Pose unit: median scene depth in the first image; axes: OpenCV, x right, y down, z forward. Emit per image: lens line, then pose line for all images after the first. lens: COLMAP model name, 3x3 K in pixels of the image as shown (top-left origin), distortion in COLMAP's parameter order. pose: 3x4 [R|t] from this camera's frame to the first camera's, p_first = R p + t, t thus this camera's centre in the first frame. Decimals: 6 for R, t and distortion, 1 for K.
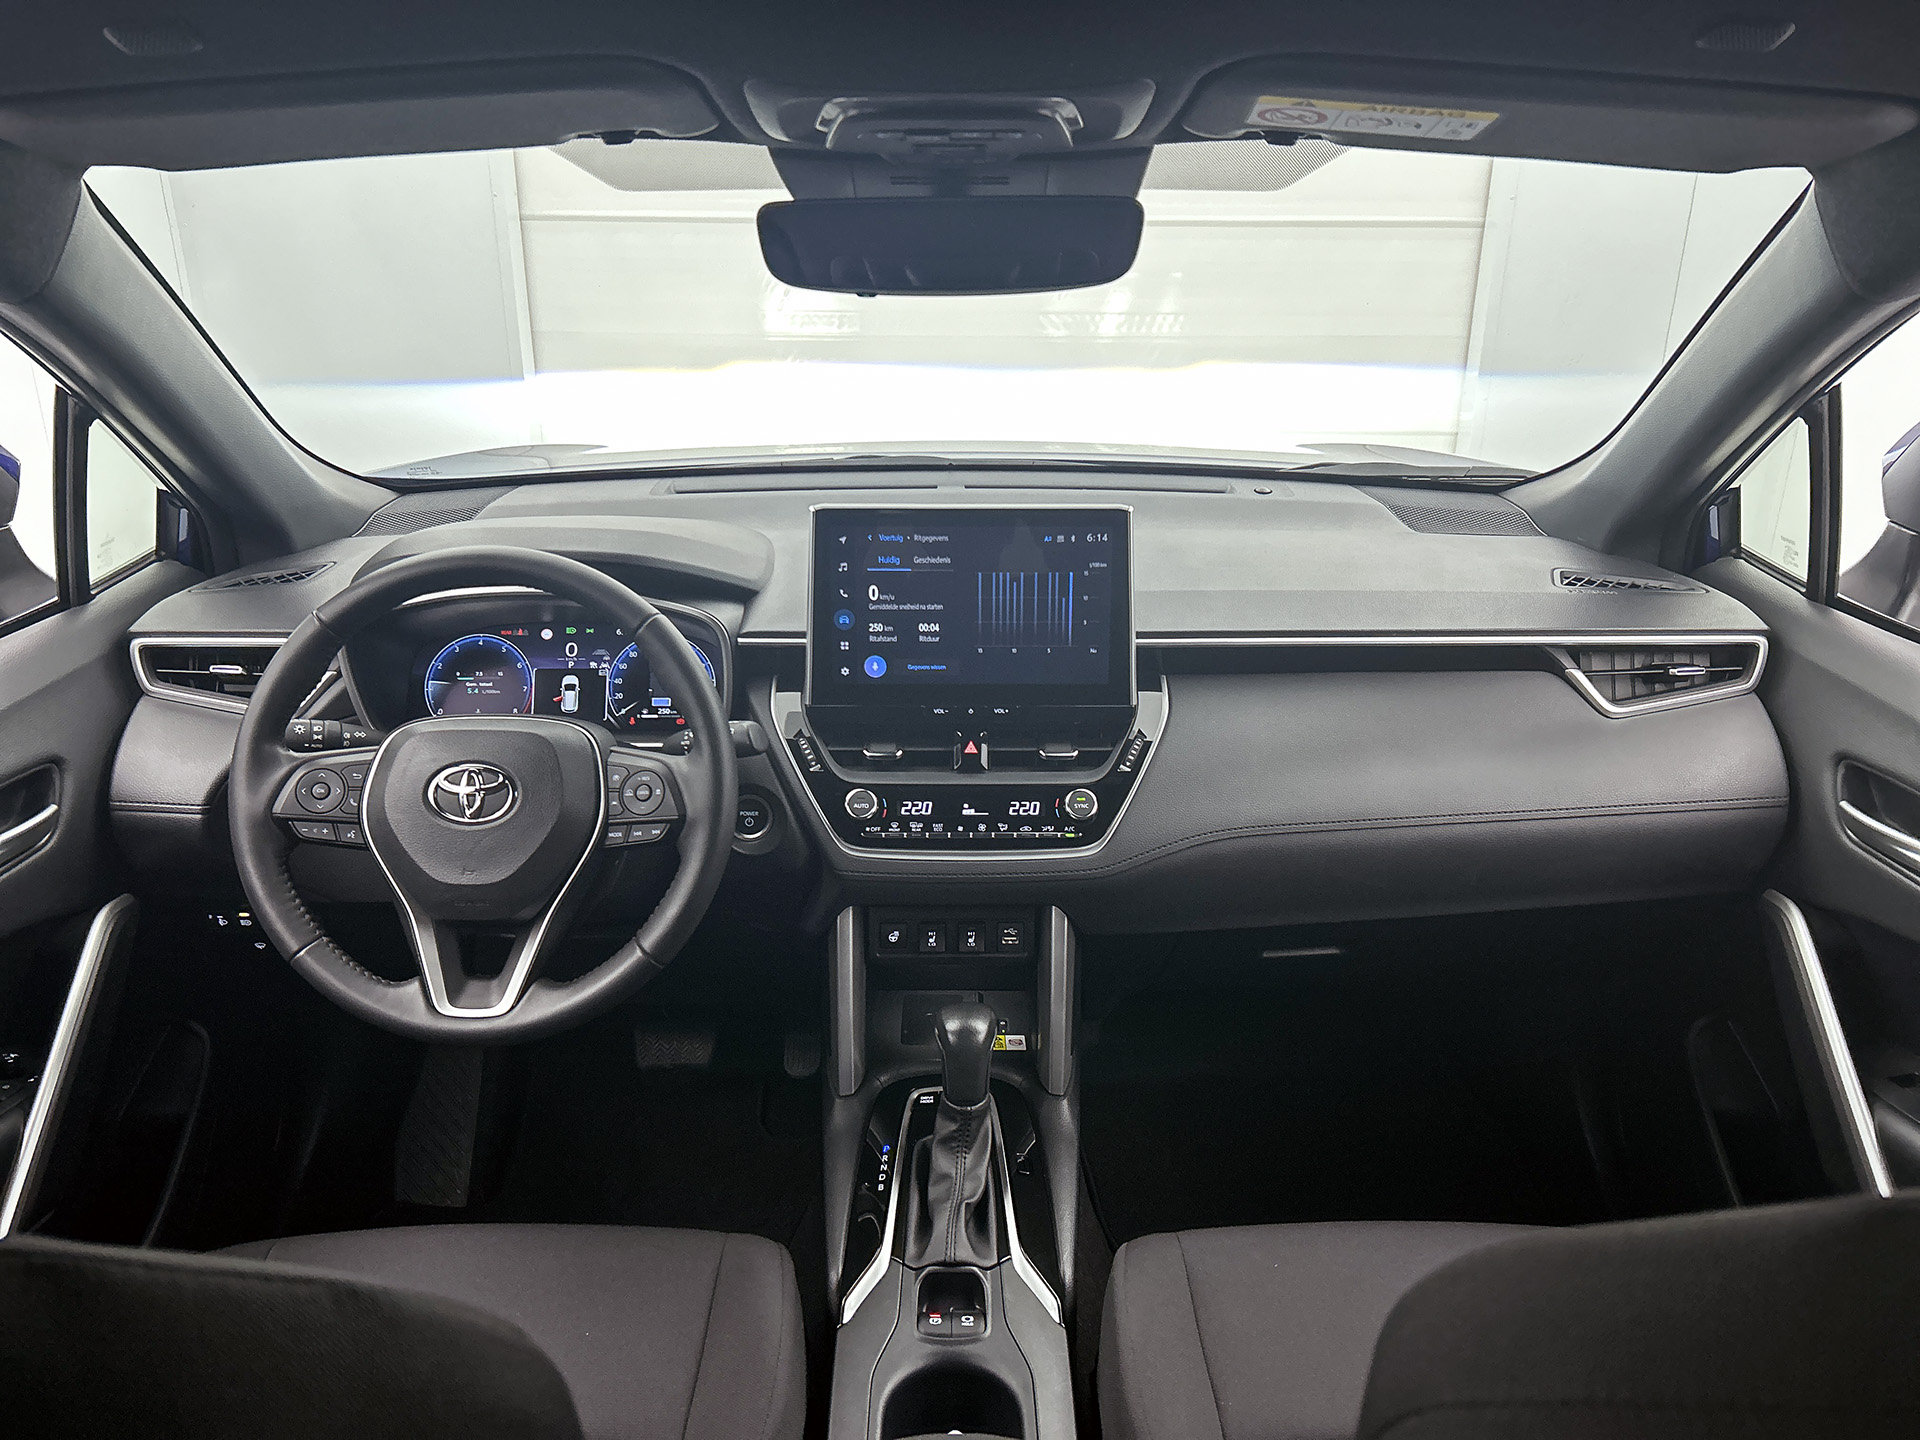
lens RADIAL K [[1458.5, 0, 970.9], [0, 1458.5, 690.4], [0, 0, 1]] dist [0.010111, -0.013519]
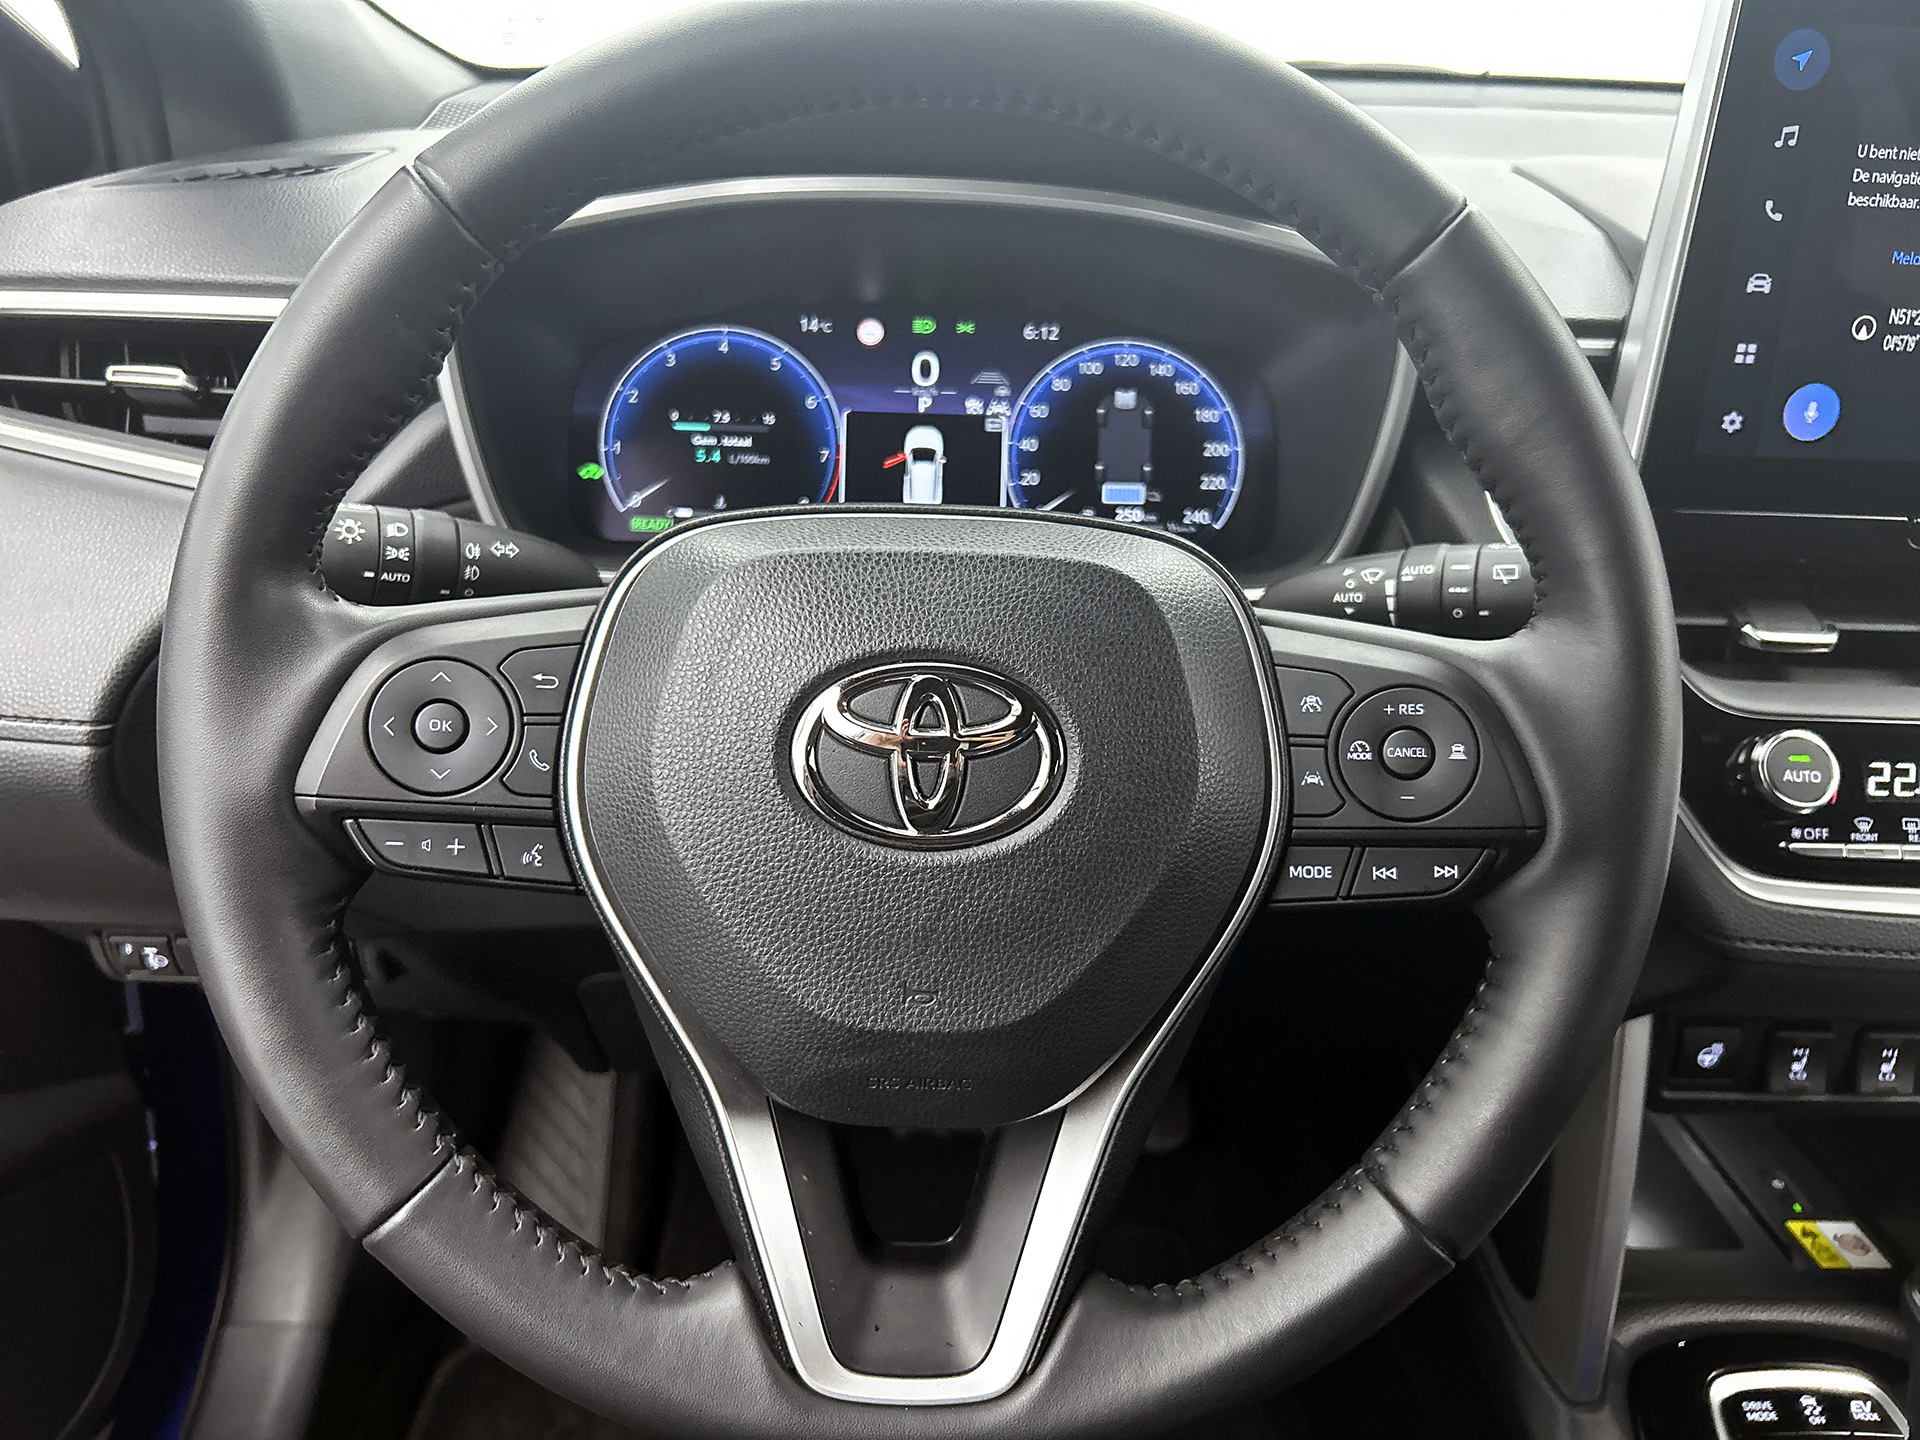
lens RADIAL K [[1458.5, 0, 950.9], [0, 1458.5, 706.4], [0, 0, 1]] dist [0.010111, -0.013519]
pose [[0.999519, 0.027596, 0.014184, -0.301638], [-0.029239, 0.990685, 0.132996, 0.016394], [-0.010382, -0.133347, 0.991015, 0.607933]]
